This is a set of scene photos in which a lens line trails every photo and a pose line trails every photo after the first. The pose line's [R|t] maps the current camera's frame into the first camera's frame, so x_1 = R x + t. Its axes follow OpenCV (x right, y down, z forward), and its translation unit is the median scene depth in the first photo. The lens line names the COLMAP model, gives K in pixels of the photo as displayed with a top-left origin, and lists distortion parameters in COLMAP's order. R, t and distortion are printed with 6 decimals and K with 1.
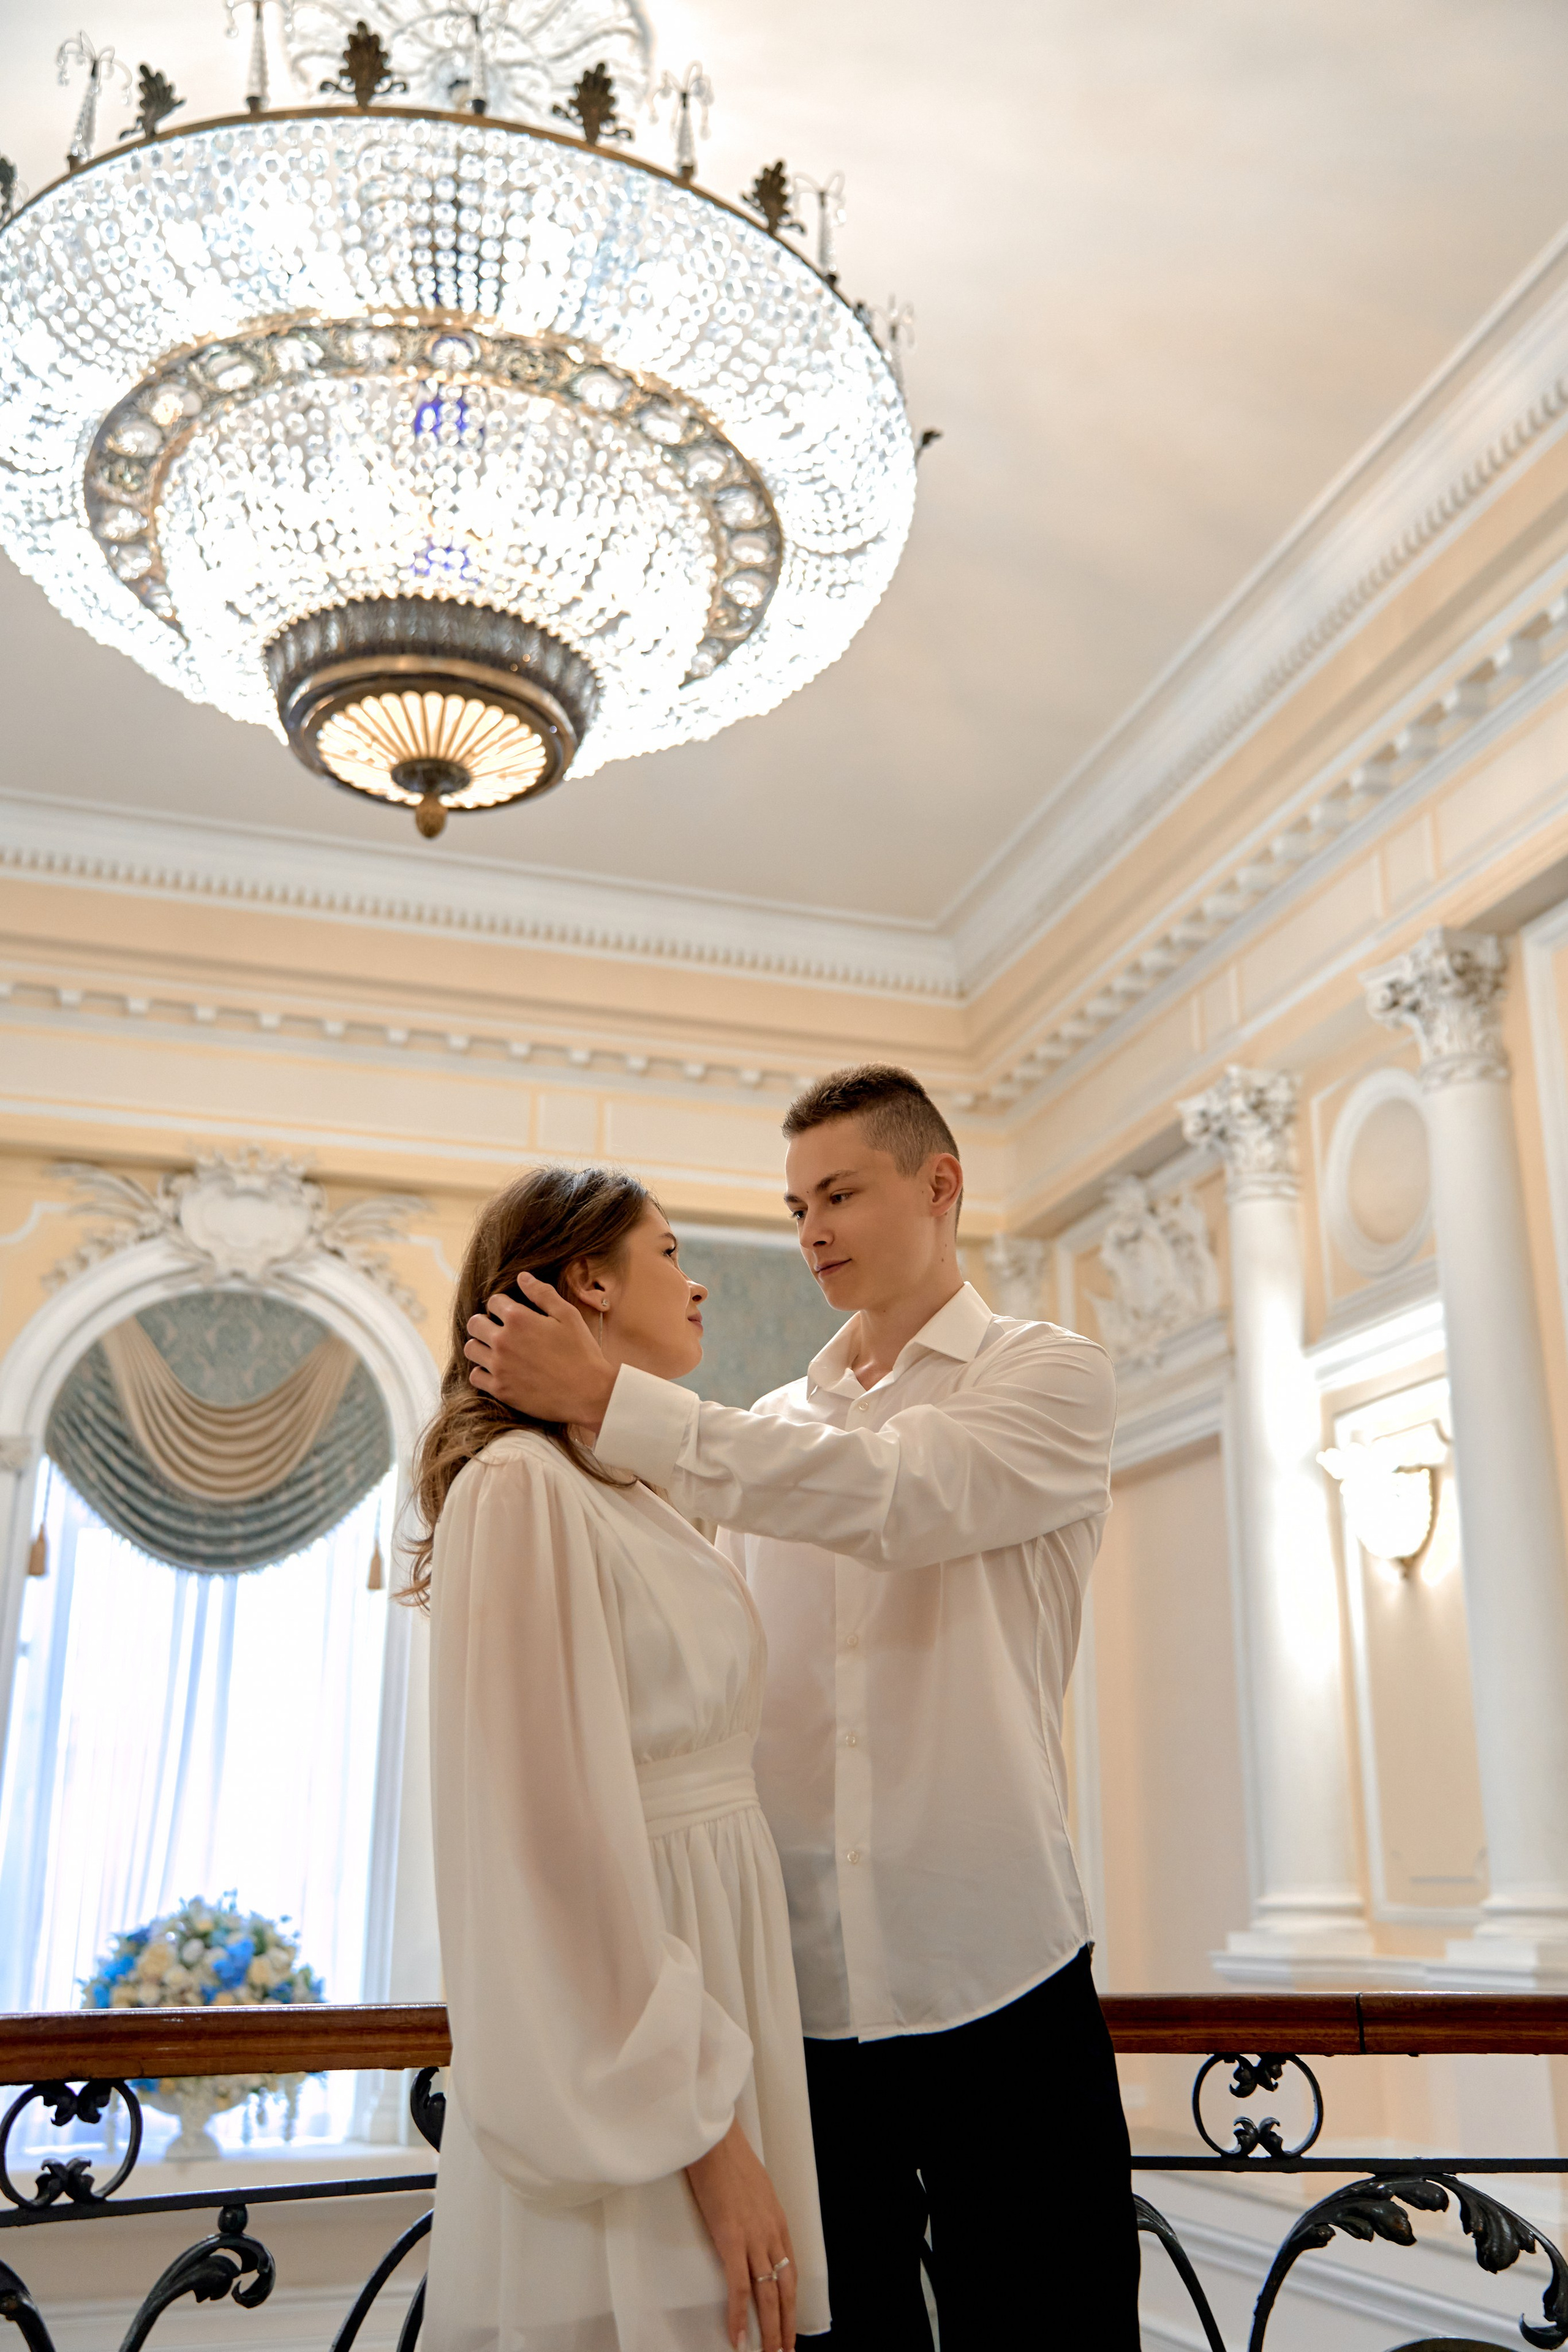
lens RADIAL K [[2193.1, 0, 768.2], [0, 2193.1, 1178.5], [0, 0, 1]] dist [0.014134, 0.061007]
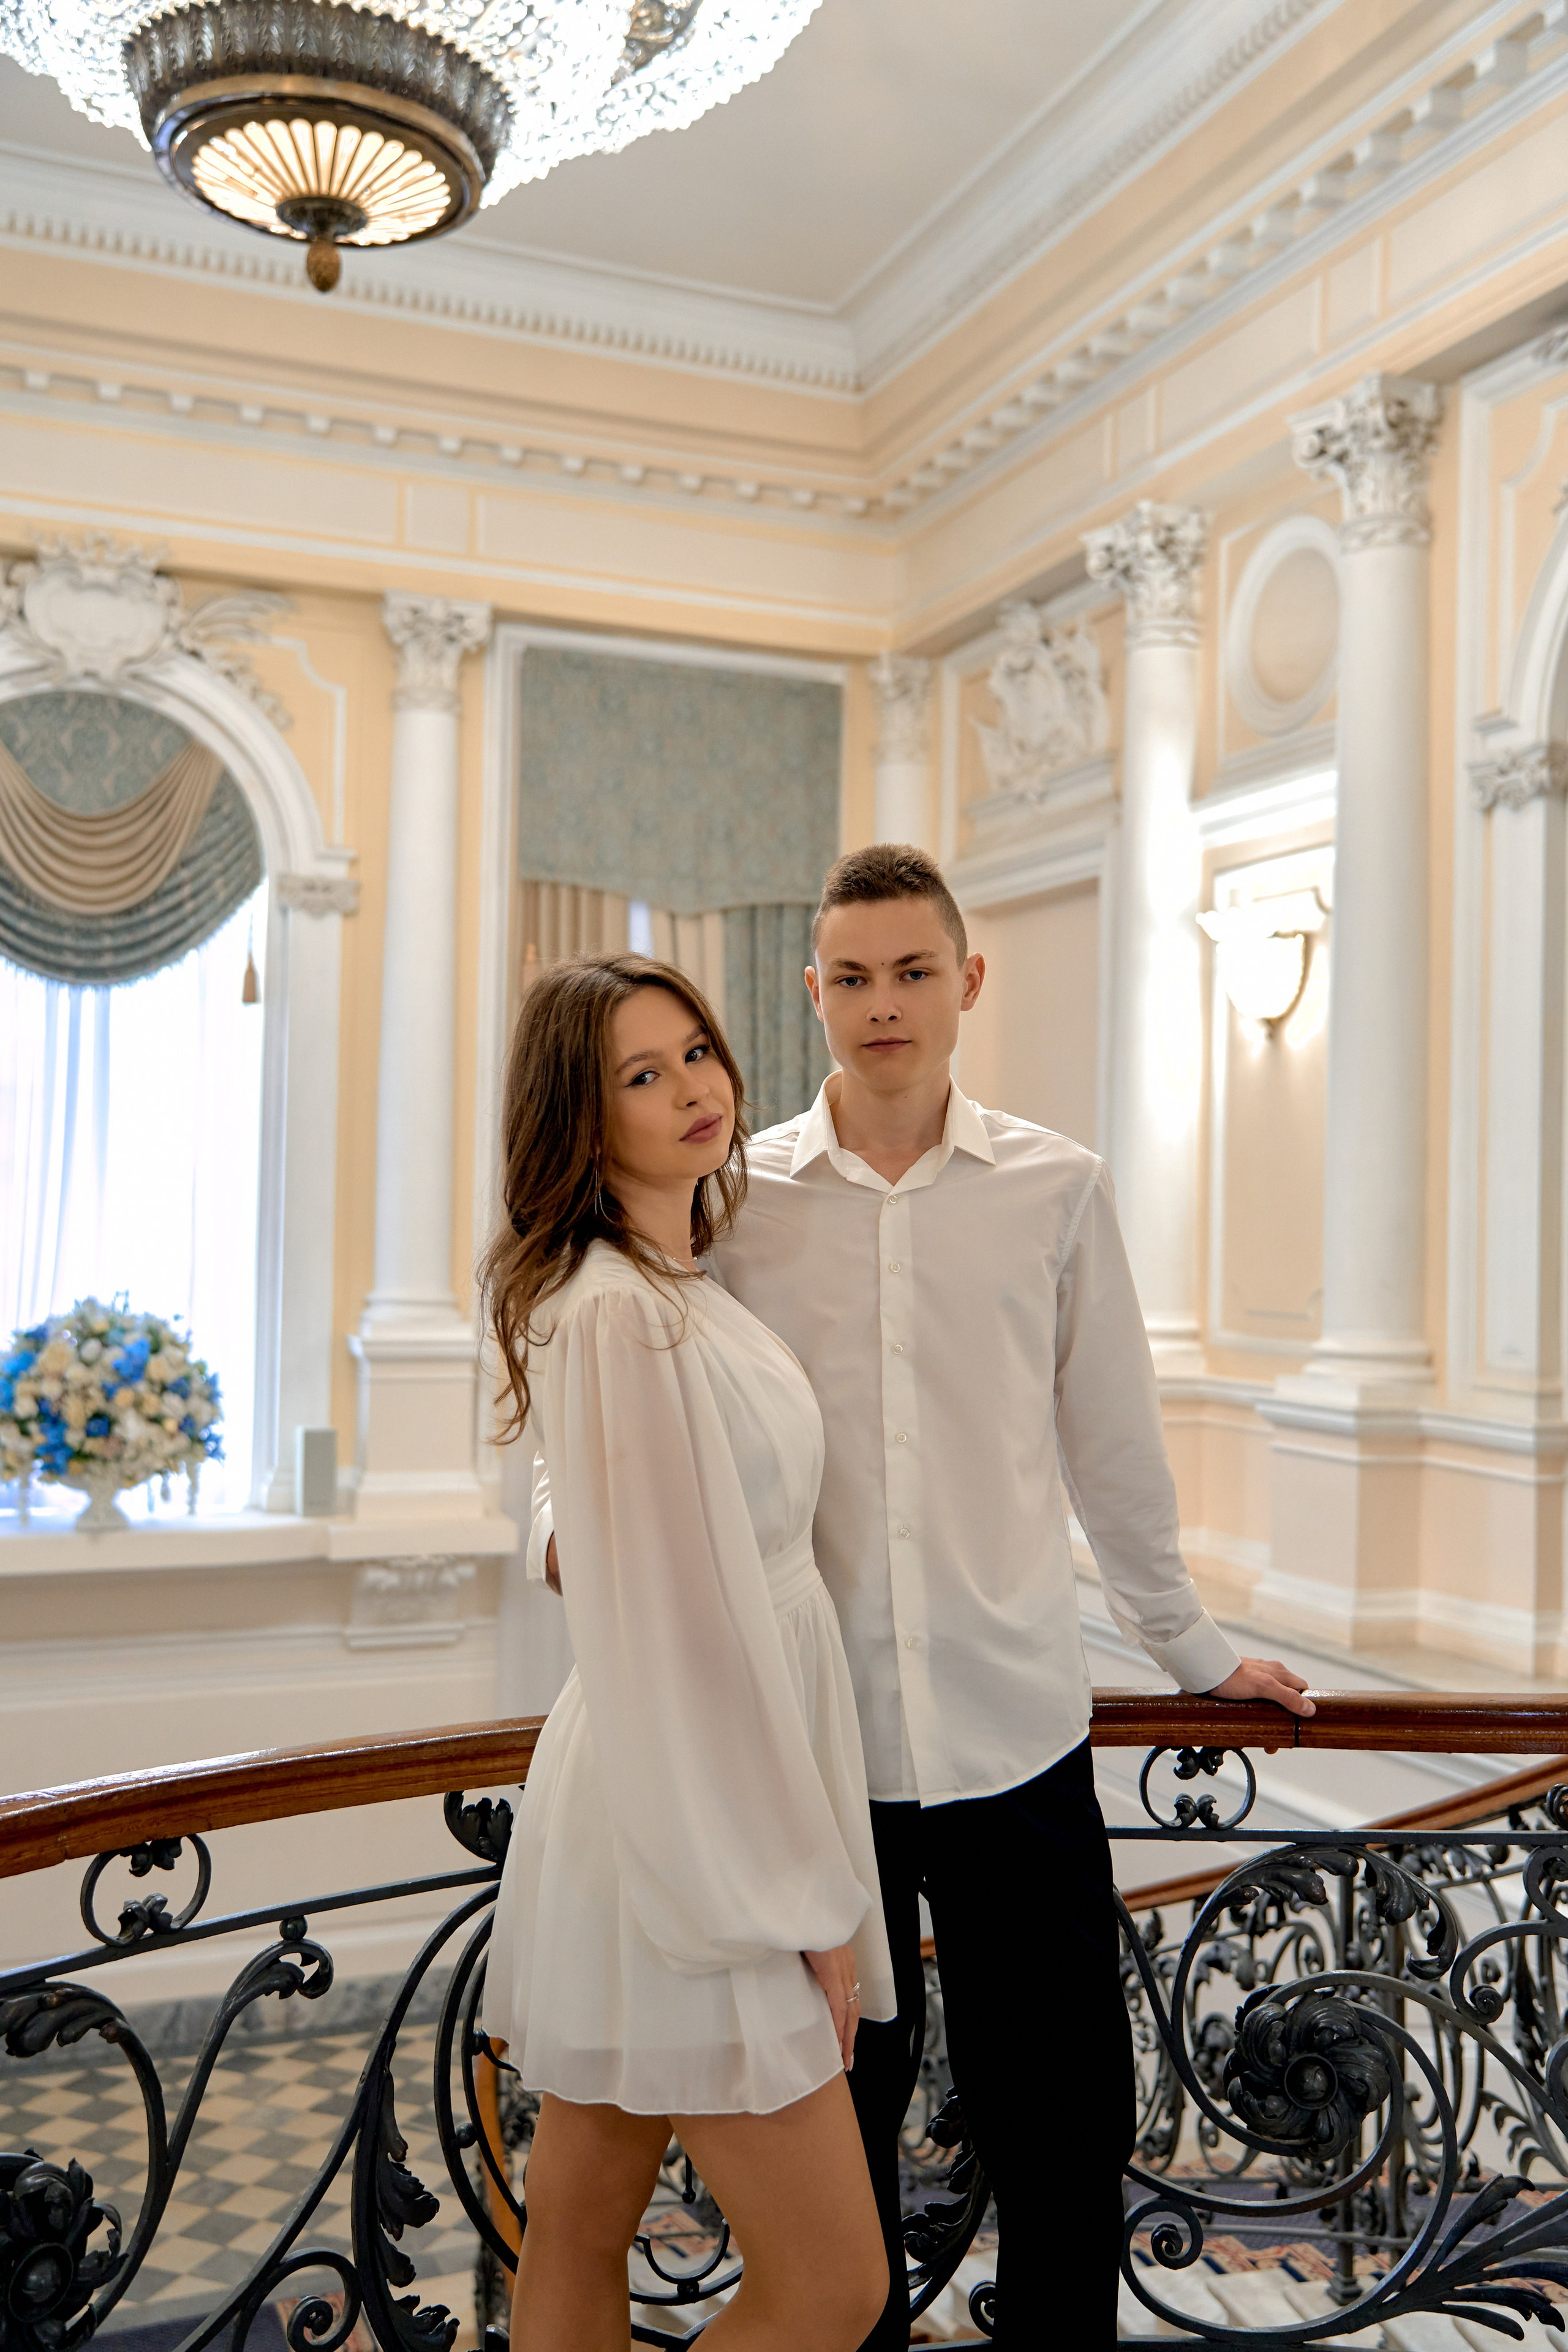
lens RADIAL K [[2192.4, 0, 773.0], [0, 2192.4, 1167.5], [0, 0, 1]] dist [0.013593, 0.062081]
pose [[0.997034, 0.013812, 0.075714, -0.018928], [-0.035227, 0.956568, 0.289373, -0.044986], [-0.068429, -0.291181, 0.954217, 0.009563]]
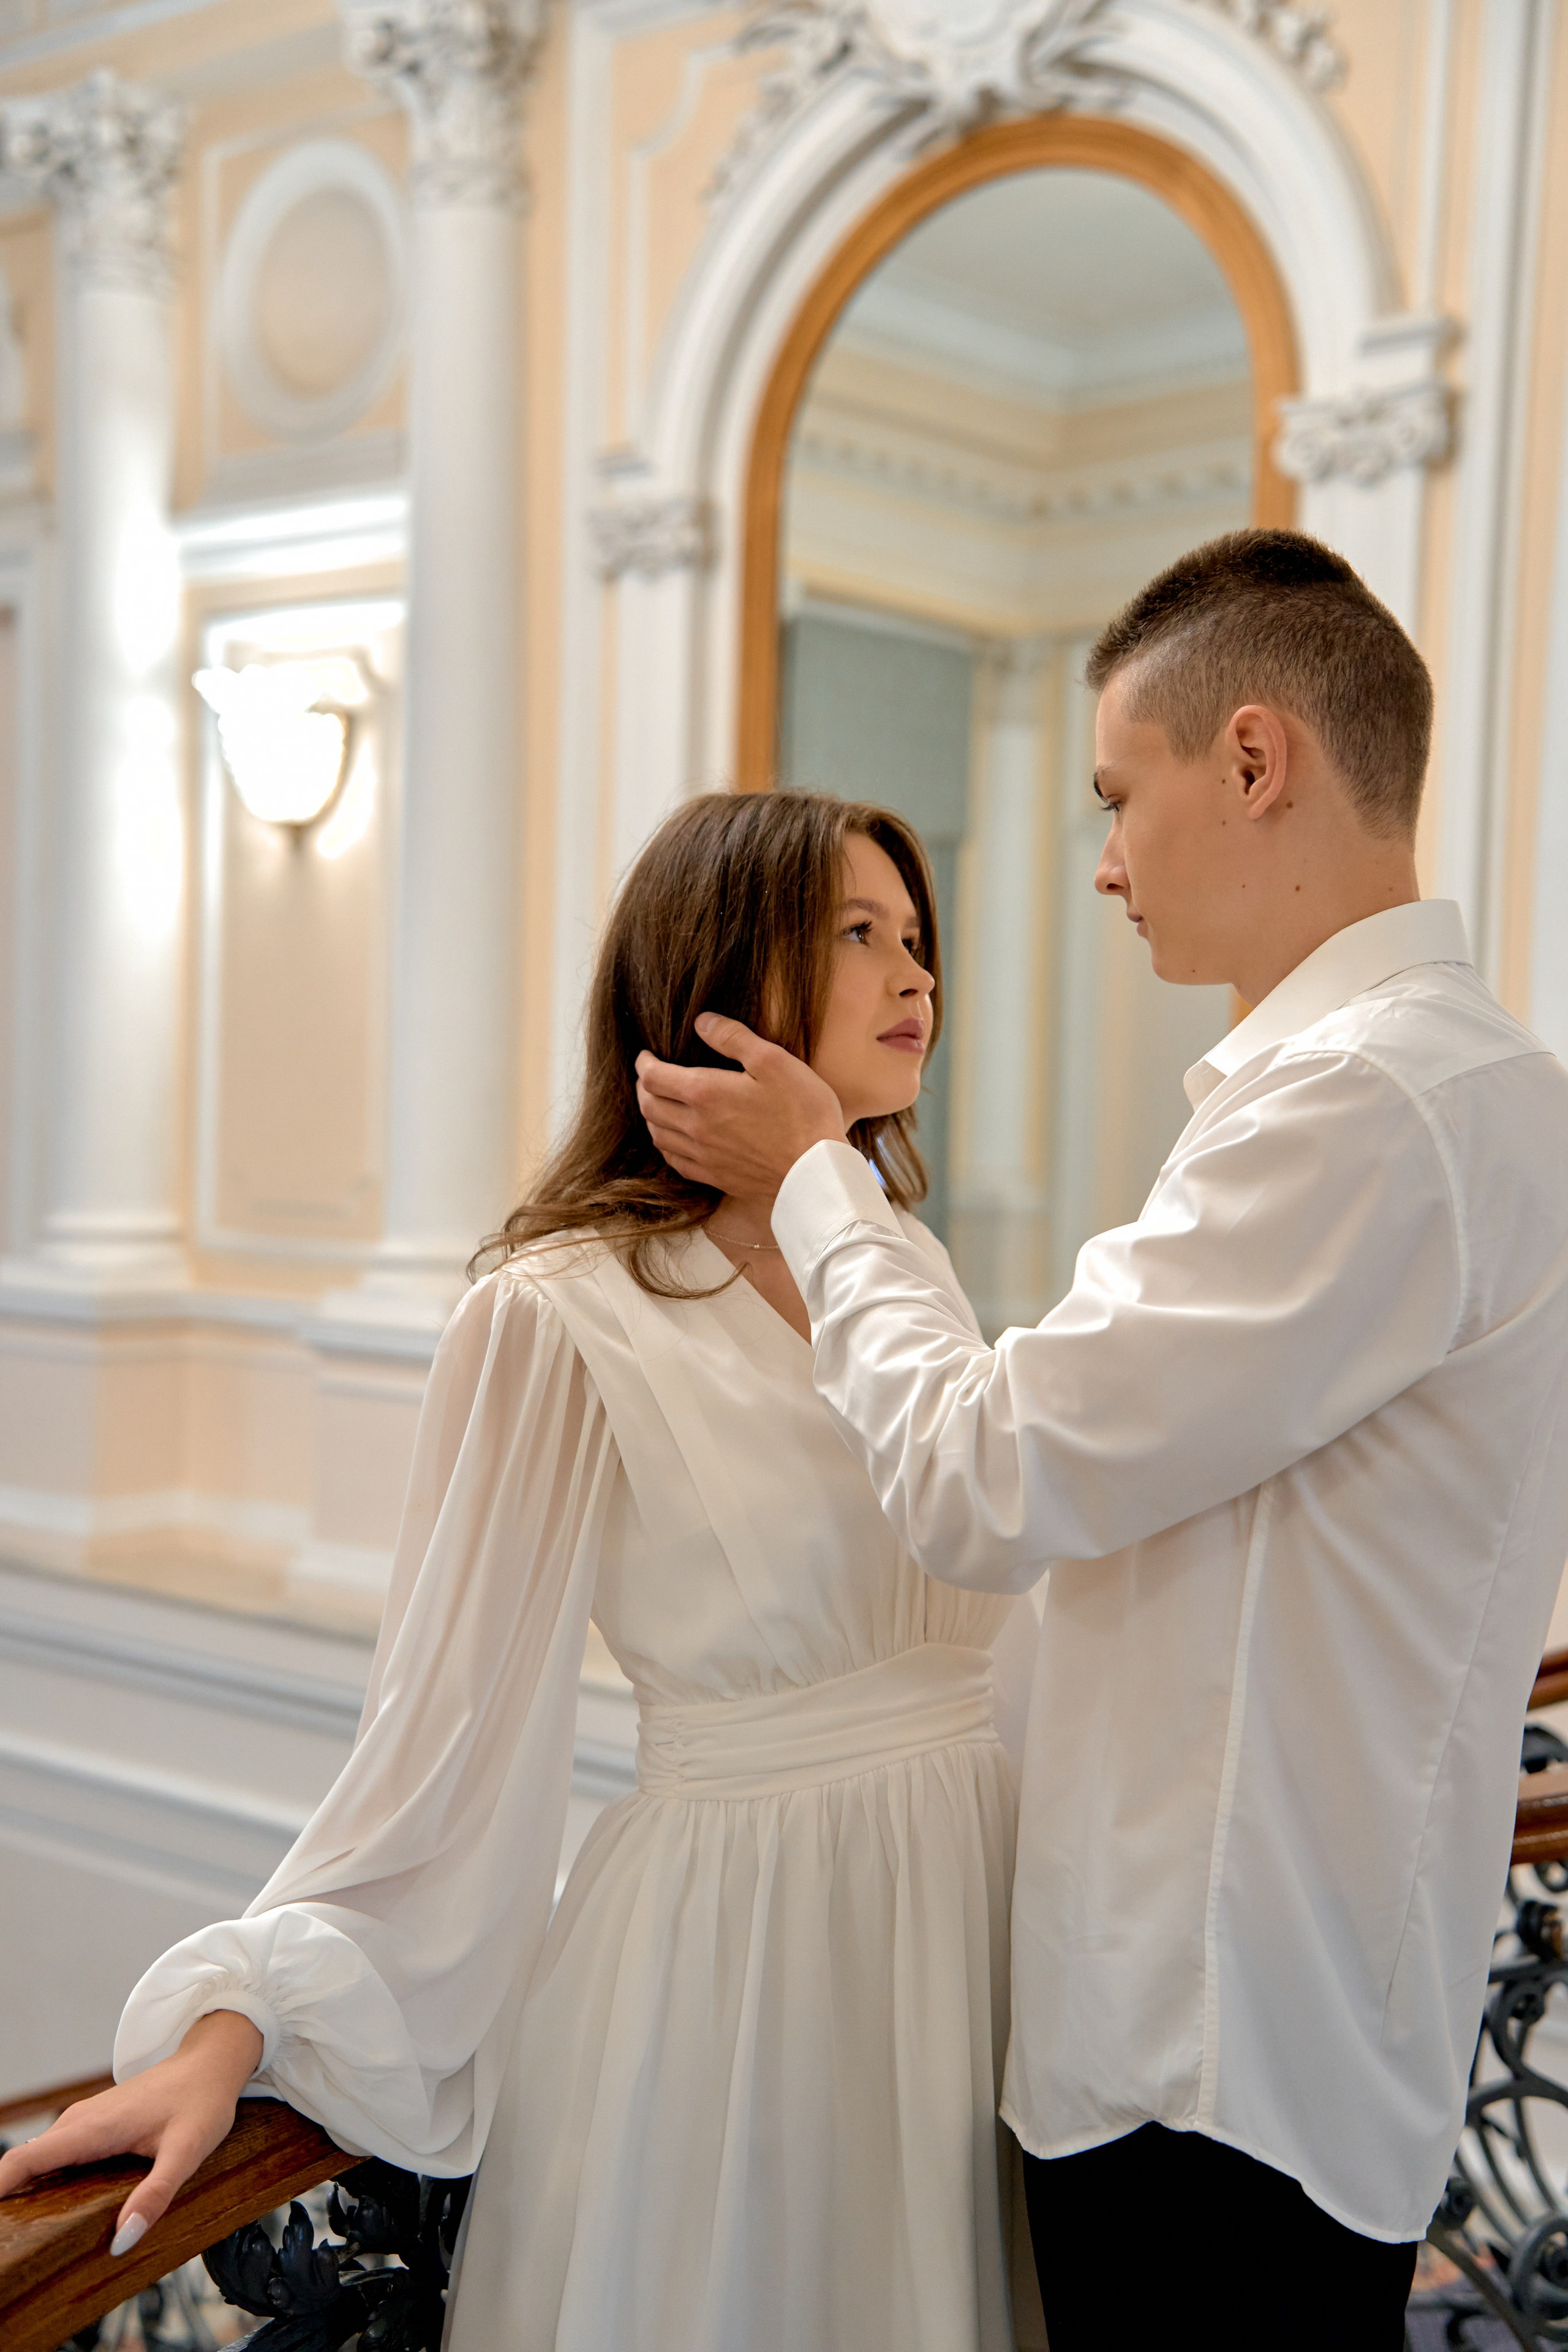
lens RADIAL K [[2758.2, 0, 768.8], [0, 2758.2, 1134.9], [0, 0, 1]] dist [0.188943, 0.032252]
pose [[0.833512, 0.009079, 0.552426, -0.104805], [-0.193180, 0.941544, 0.276000, -0.025514], [-0.517628, -0.336767, 0.786543, 0.082047]]
